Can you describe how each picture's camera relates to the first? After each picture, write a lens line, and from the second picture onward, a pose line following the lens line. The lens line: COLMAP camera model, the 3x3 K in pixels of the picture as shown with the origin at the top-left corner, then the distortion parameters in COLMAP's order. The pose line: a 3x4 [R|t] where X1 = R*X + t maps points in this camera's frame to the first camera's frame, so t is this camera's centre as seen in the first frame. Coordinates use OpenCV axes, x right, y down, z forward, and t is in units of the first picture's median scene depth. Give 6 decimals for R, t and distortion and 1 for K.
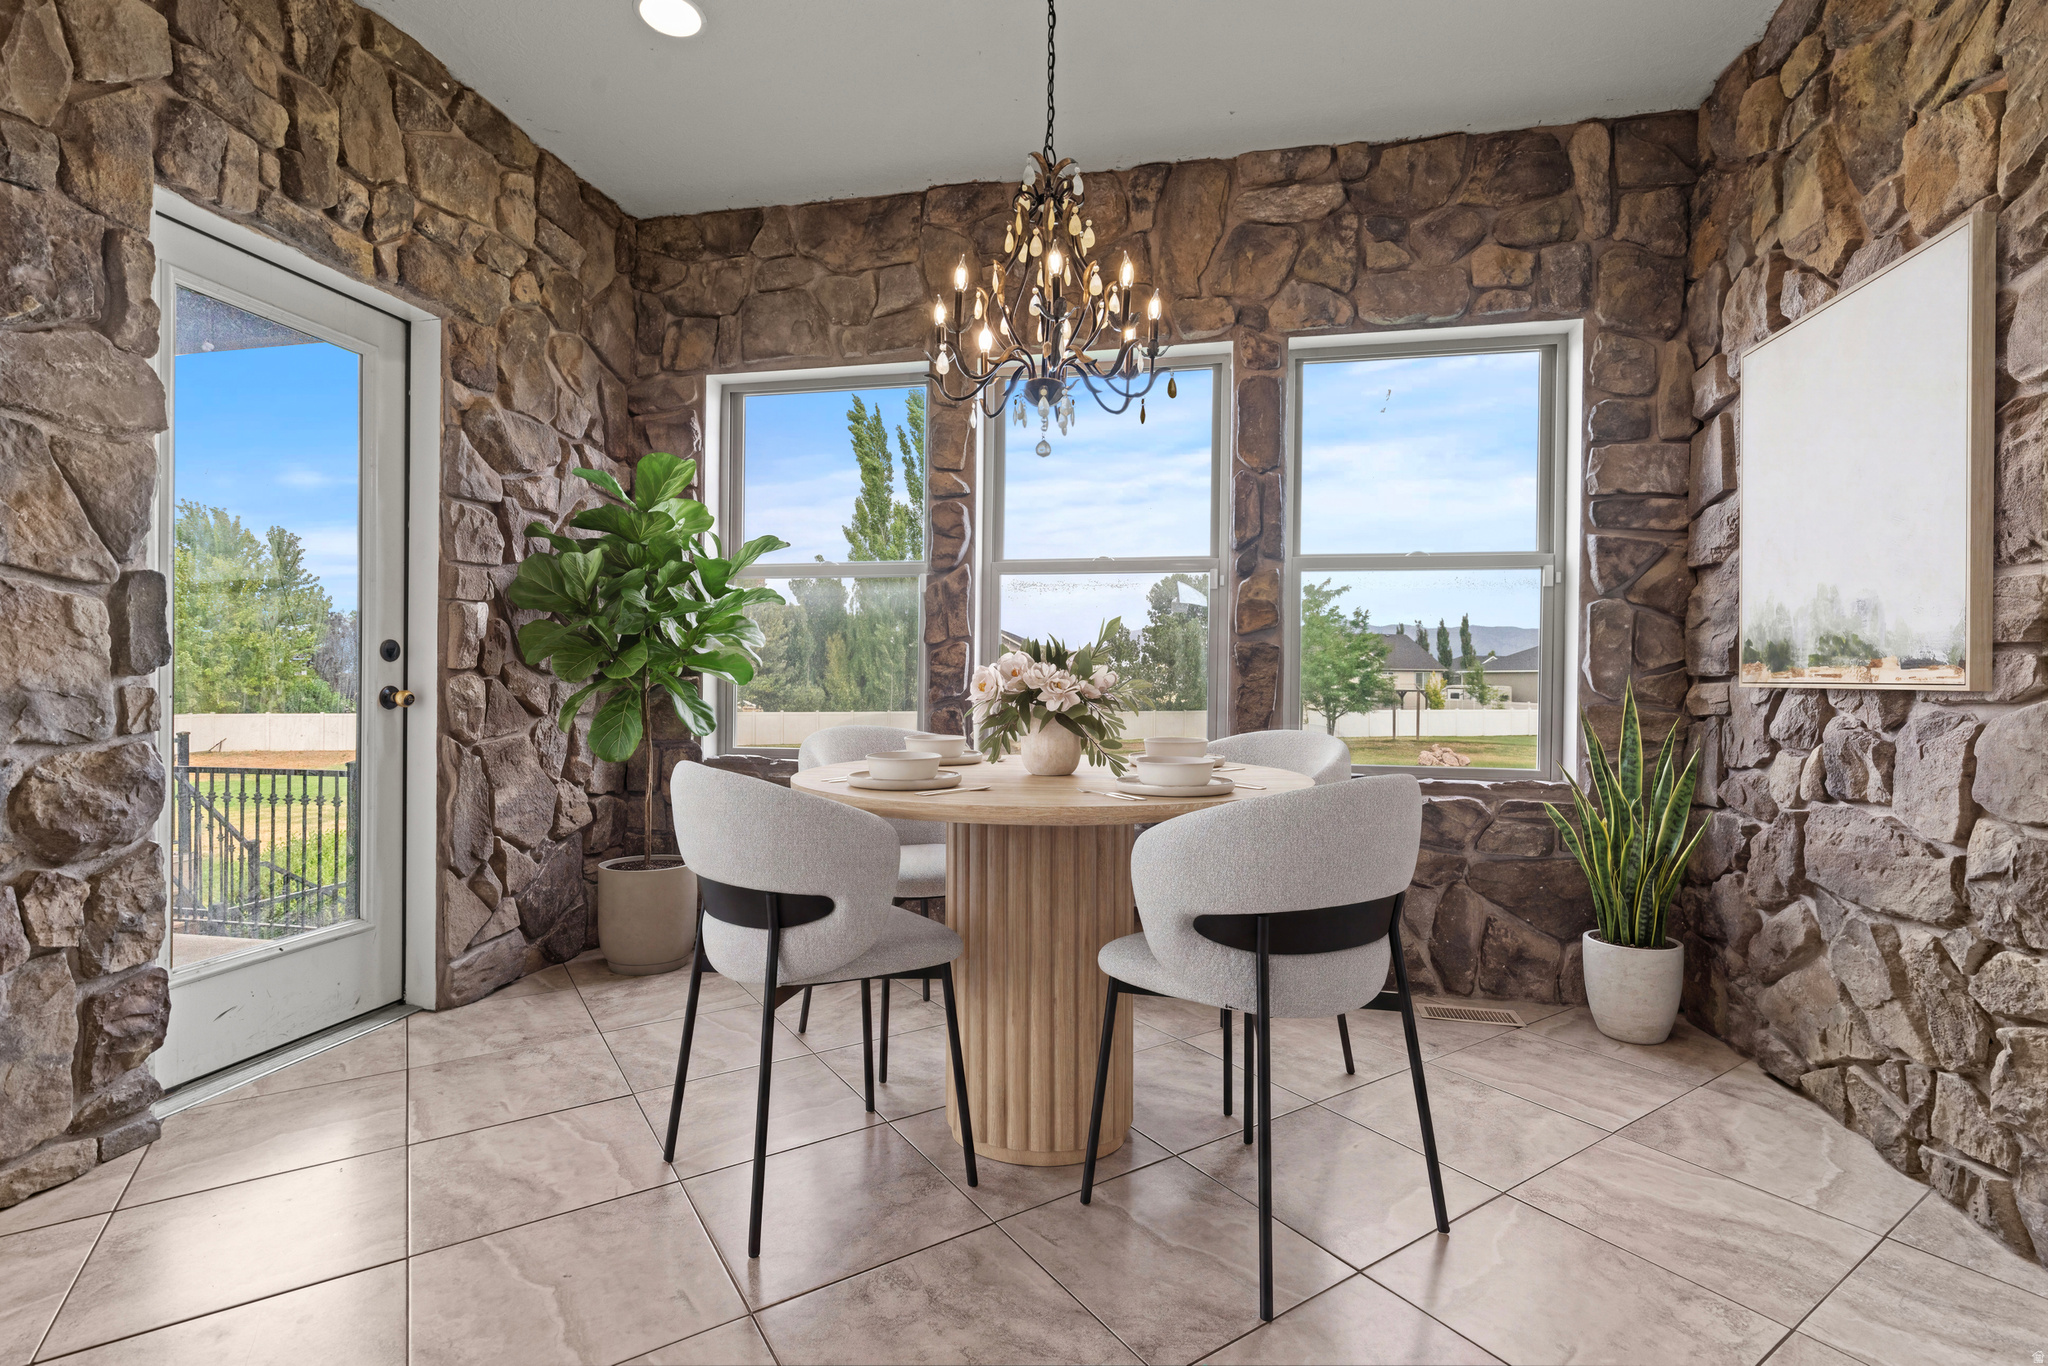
lens RADIAL K [[927.4, 0, 1018.4], [0, 927.4, 676.9], [0, 0, 1]] dist [0.000068, -0.000298]
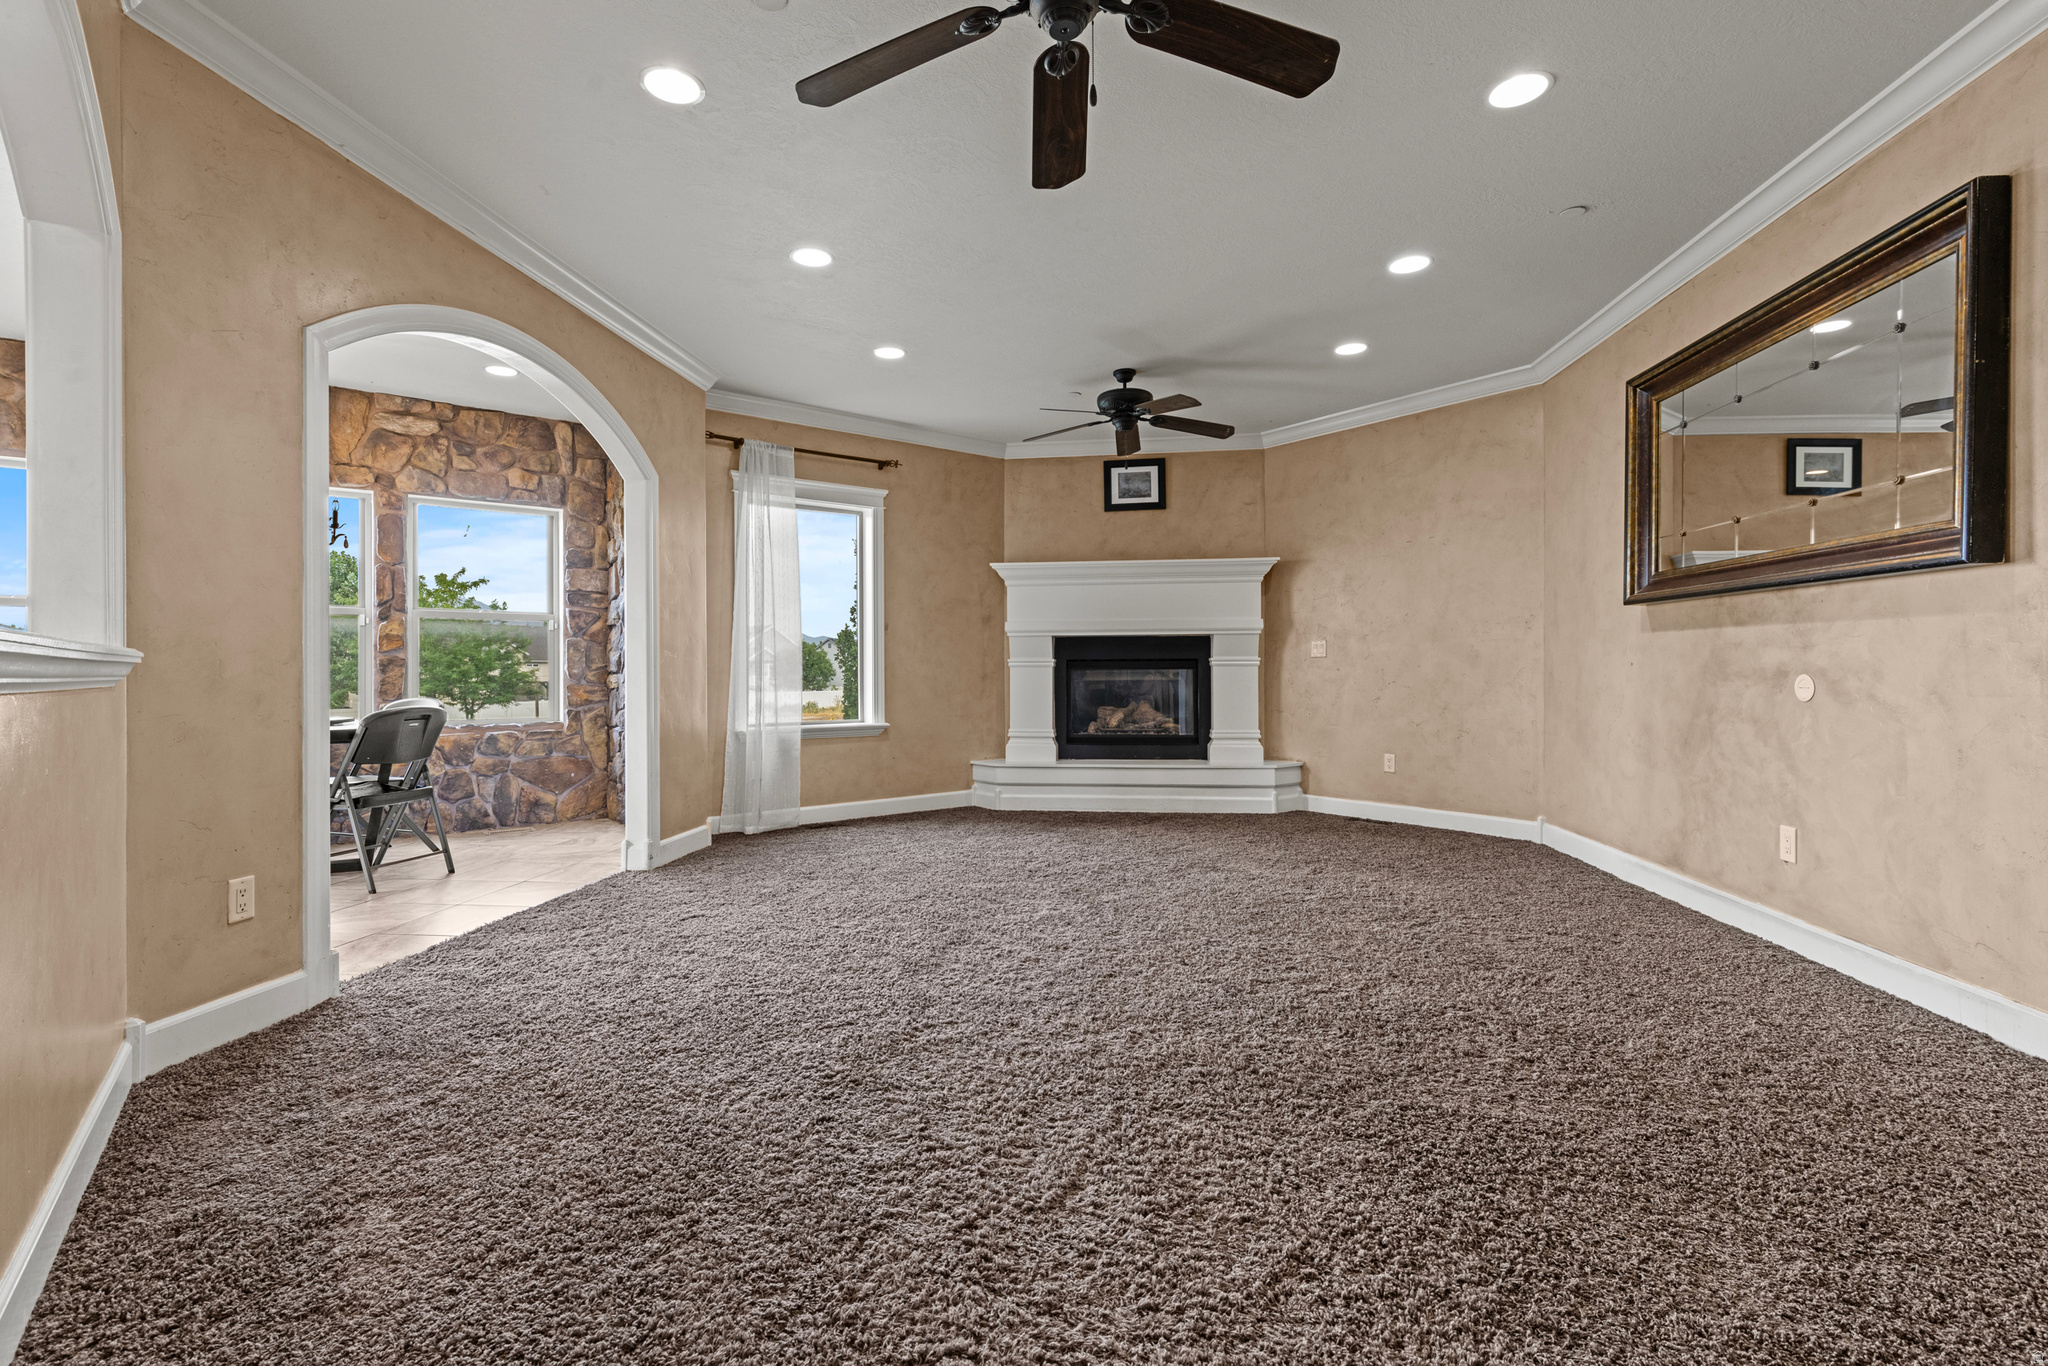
lens RADIAL K [[927.4, 0, 1015.1], [0, 927.4, 674.9], [0, 0, 1]] dist [0.000068, -0.000298]
pose [[0.657162, -0.015289, 0.753594, -0.332955], [0.009513, 0.999883, 0.011990, -0.010735], [-0.753689, -0.000711, 0.657231, -1.201836]]
